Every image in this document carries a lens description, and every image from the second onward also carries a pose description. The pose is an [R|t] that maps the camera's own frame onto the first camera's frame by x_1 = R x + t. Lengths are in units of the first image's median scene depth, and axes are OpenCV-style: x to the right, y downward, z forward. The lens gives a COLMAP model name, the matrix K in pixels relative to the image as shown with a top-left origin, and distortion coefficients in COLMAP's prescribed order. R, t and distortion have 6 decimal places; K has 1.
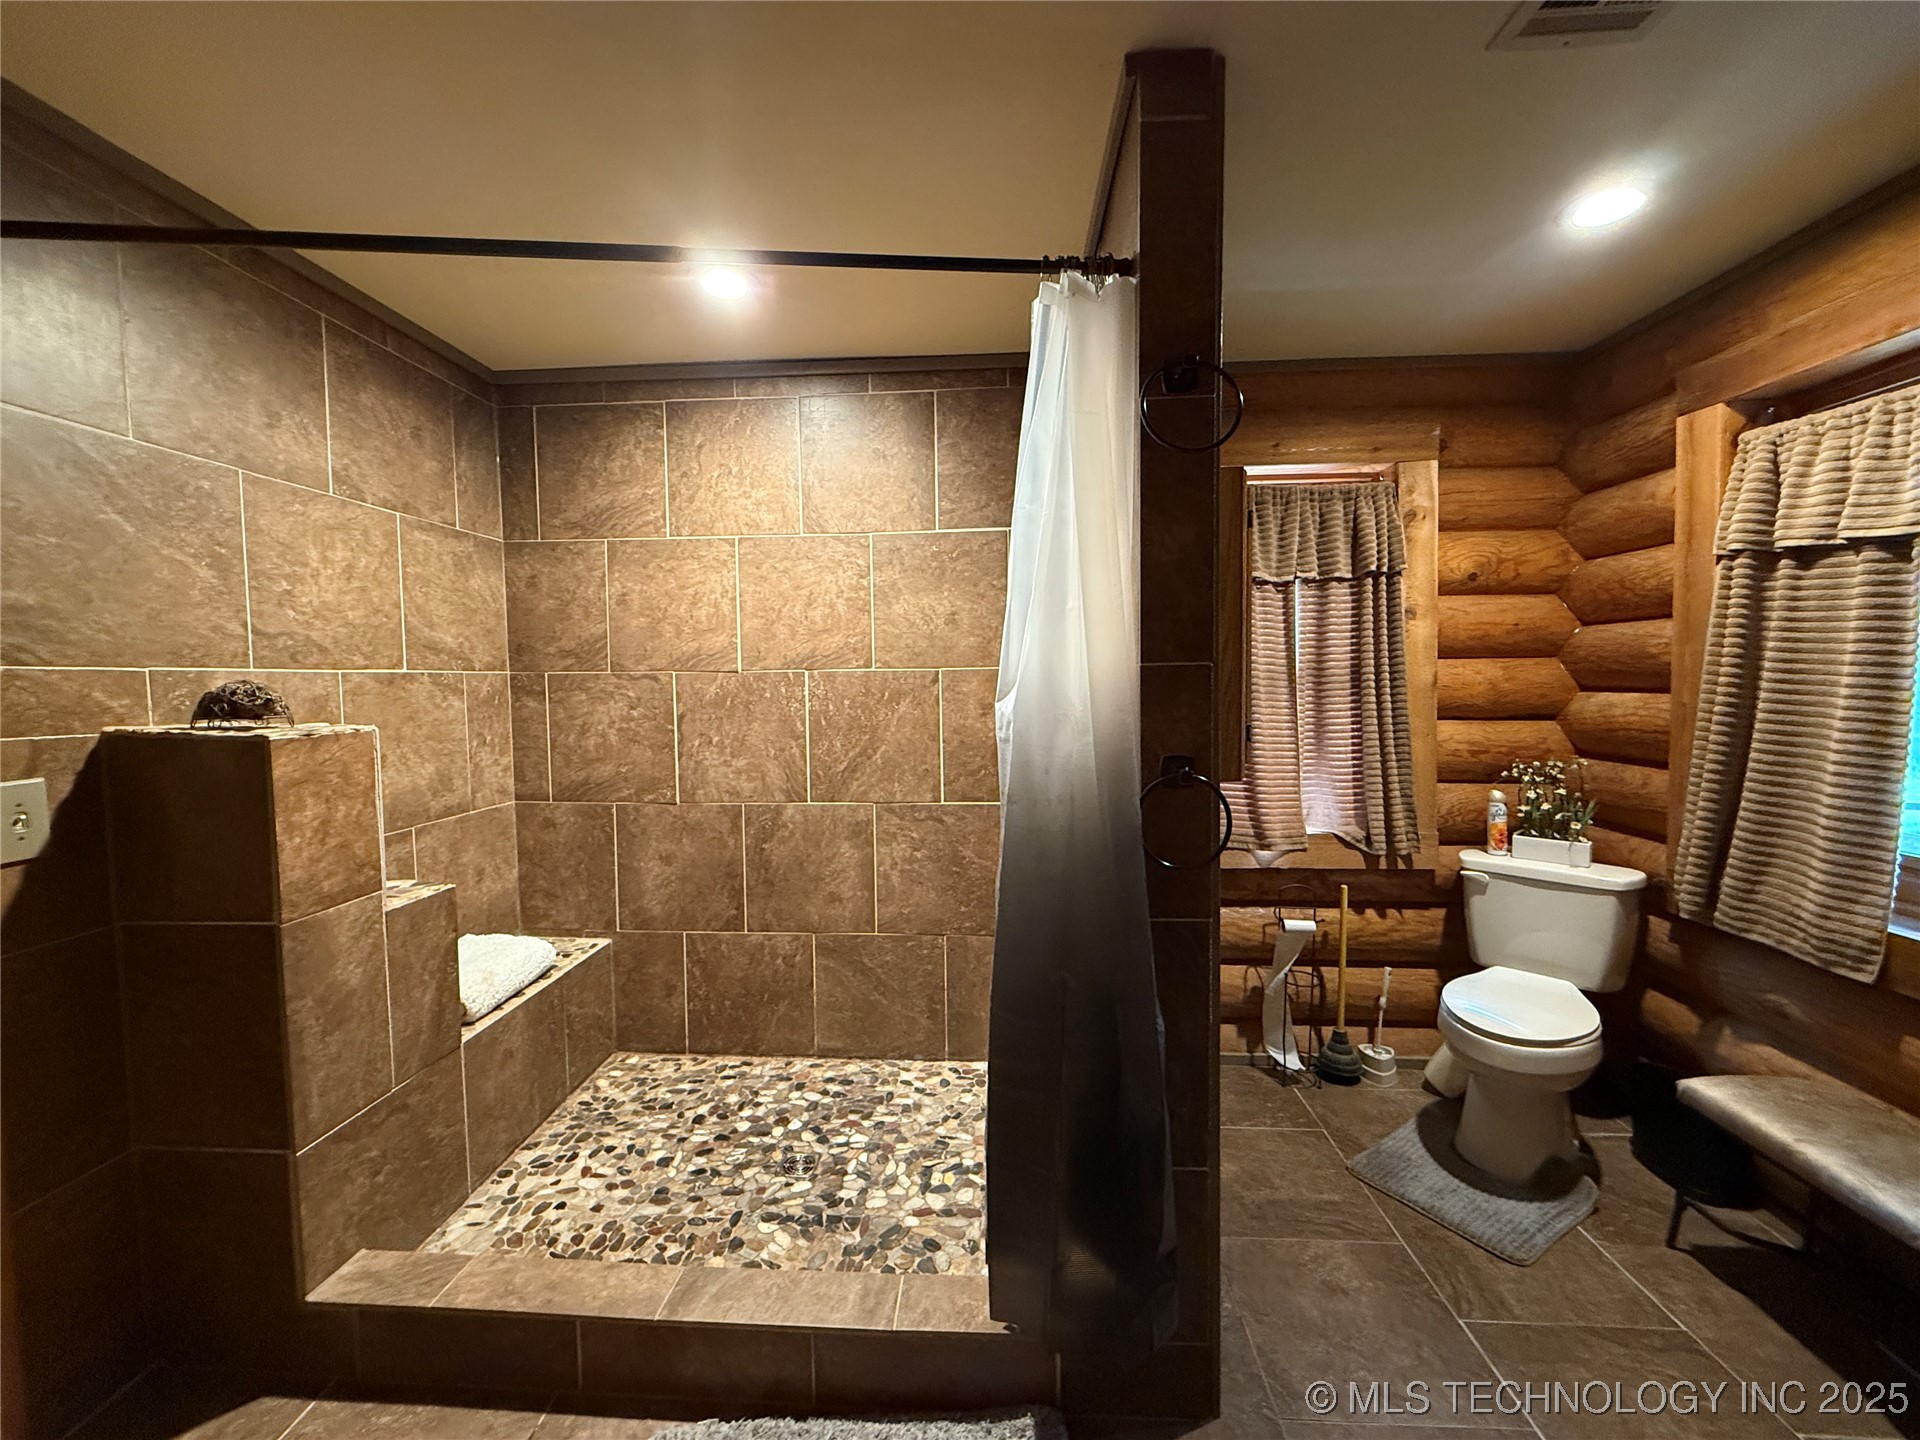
lens RADIAL K [[762.9, 0, 954.4], [0, 762.9, 717.9], [0, 0, 1]] dist [-0.000172, 0.000746]
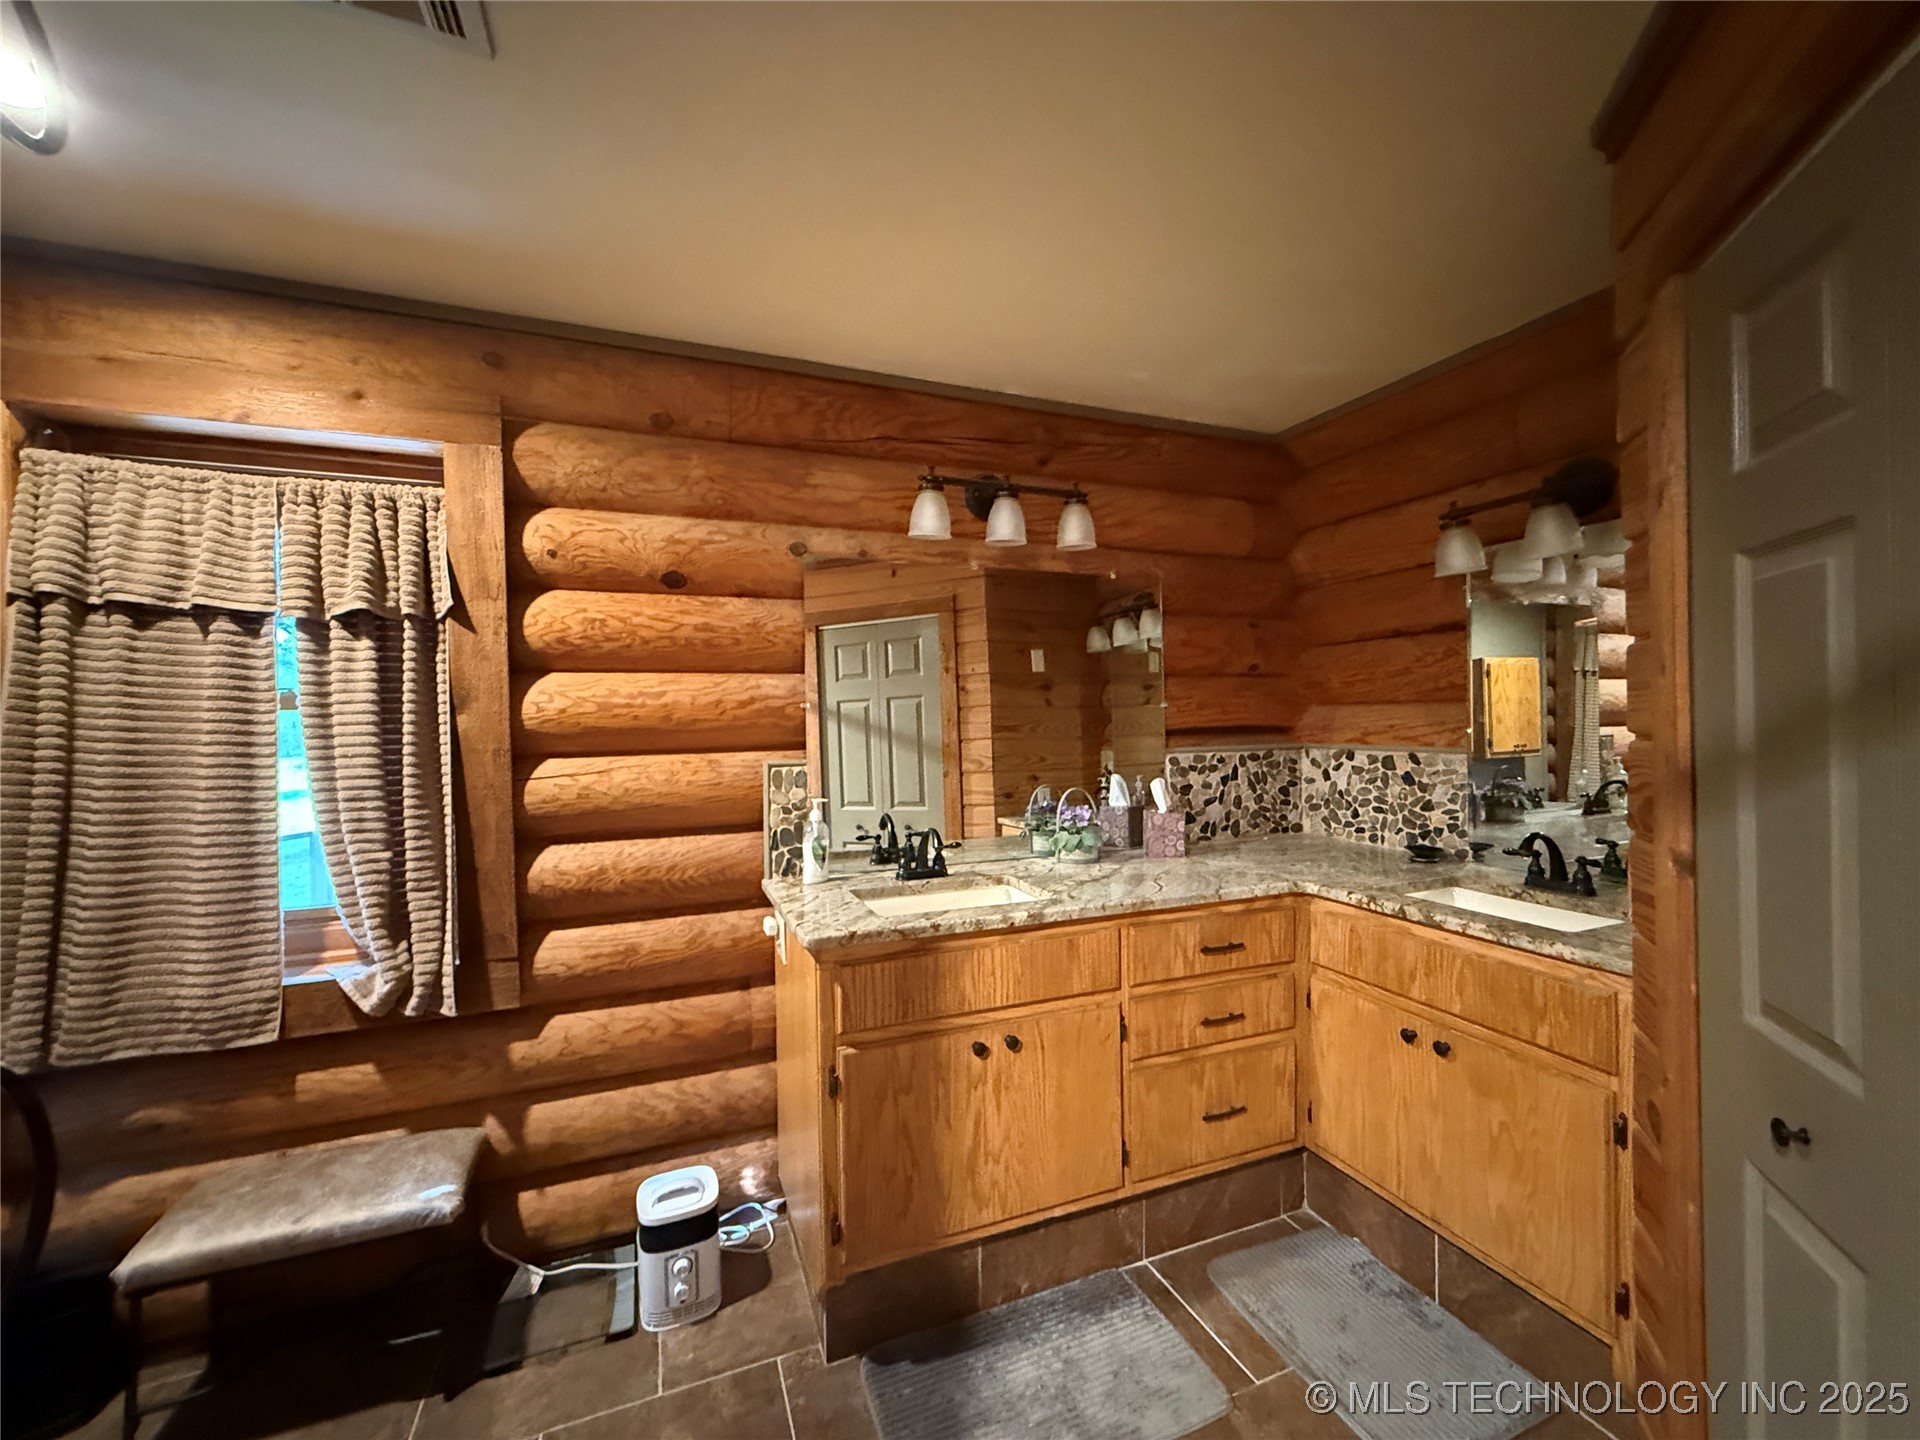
lens RADIAL K [[762.9, 0, 953.6], [0, 762.9, 718.5], [0, 0, 1]] dist [-0.000172, 0.000746]
pose [[-0.414701, 0.016660, 0.909805, -0.119310], [0.068272, 0.997584, 0.012852, -0.035050], [-0.907393, 0.067444, -0.414837, 0.523357]]
